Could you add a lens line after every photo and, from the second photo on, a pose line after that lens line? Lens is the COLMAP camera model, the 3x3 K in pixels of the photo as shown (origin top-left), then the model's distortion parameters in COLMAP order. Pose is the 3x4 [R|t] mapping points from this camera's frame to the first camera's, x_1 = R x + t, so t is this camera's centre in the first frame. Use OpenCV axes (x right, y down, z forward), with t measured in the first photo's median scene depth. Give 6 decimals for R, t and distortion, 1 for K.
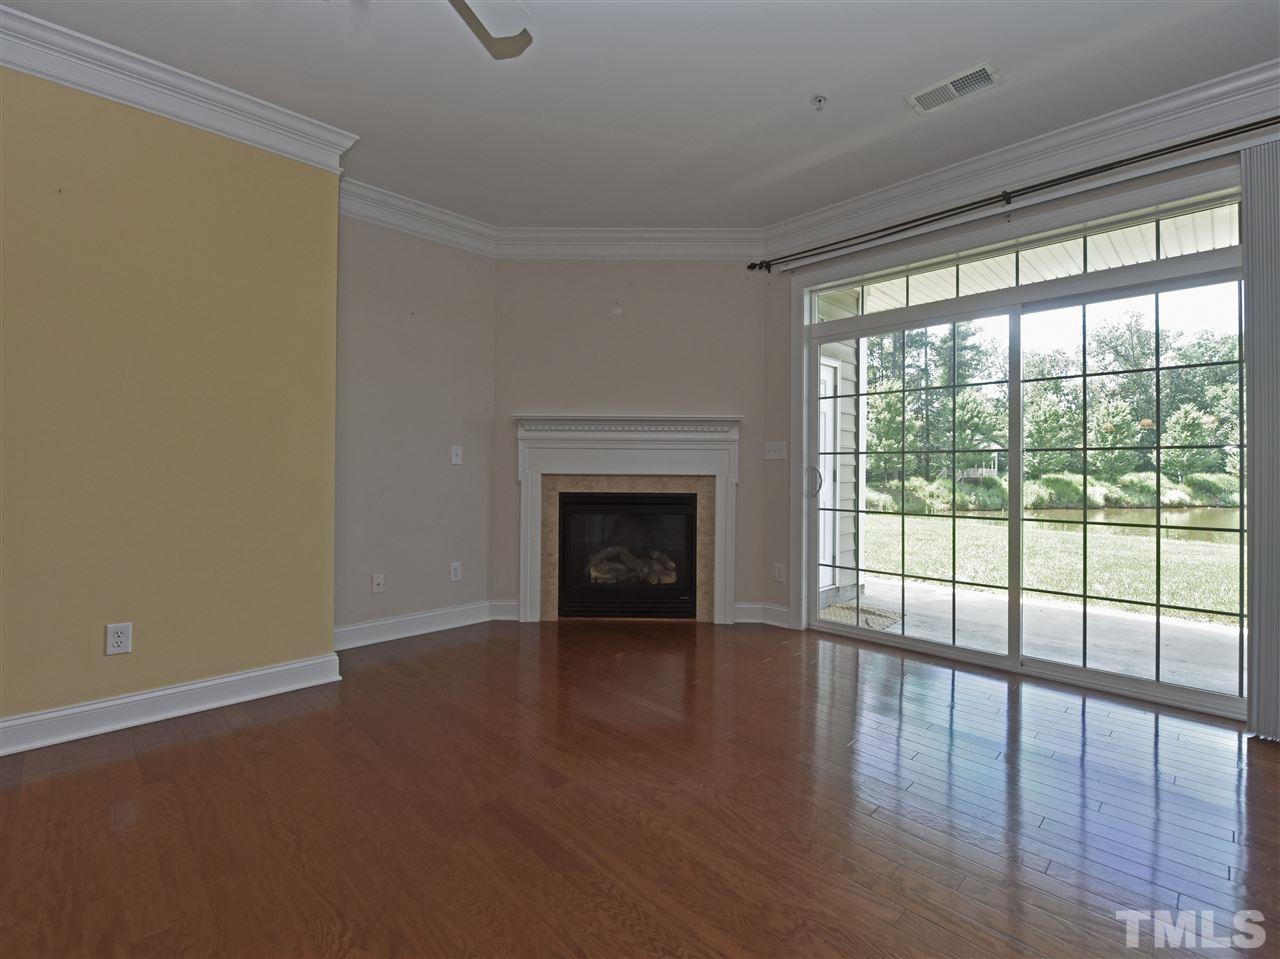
lens RADIAL K [[565.2, 0, 643.4], [0, 565.2, 470.3], [0, 0, 1]] dist [-0.021396, -0.000208]
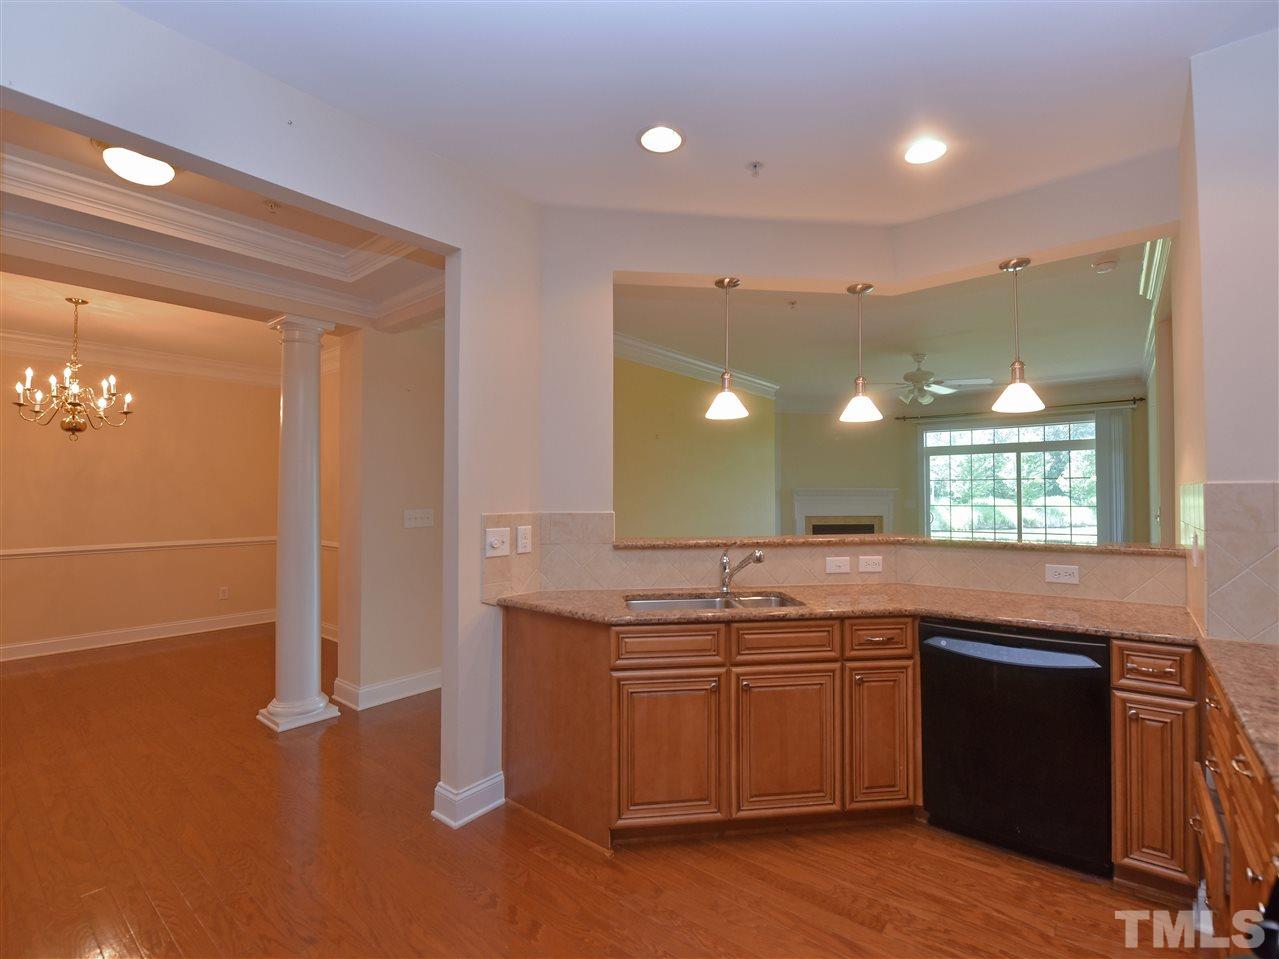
lens RADIAL K [[583.5, 0, 639.5], [0, 583.5, 479.5], [0, 0, 1]] dist [-0.018122, 0.000129]
pose [[0.993380, -0.005106, 0.114764, -0.096099], [0.008253, 0.999602, -0.026958, -0.006961], [-0.114581, 0.027727, 0.993027, -0.100776]]
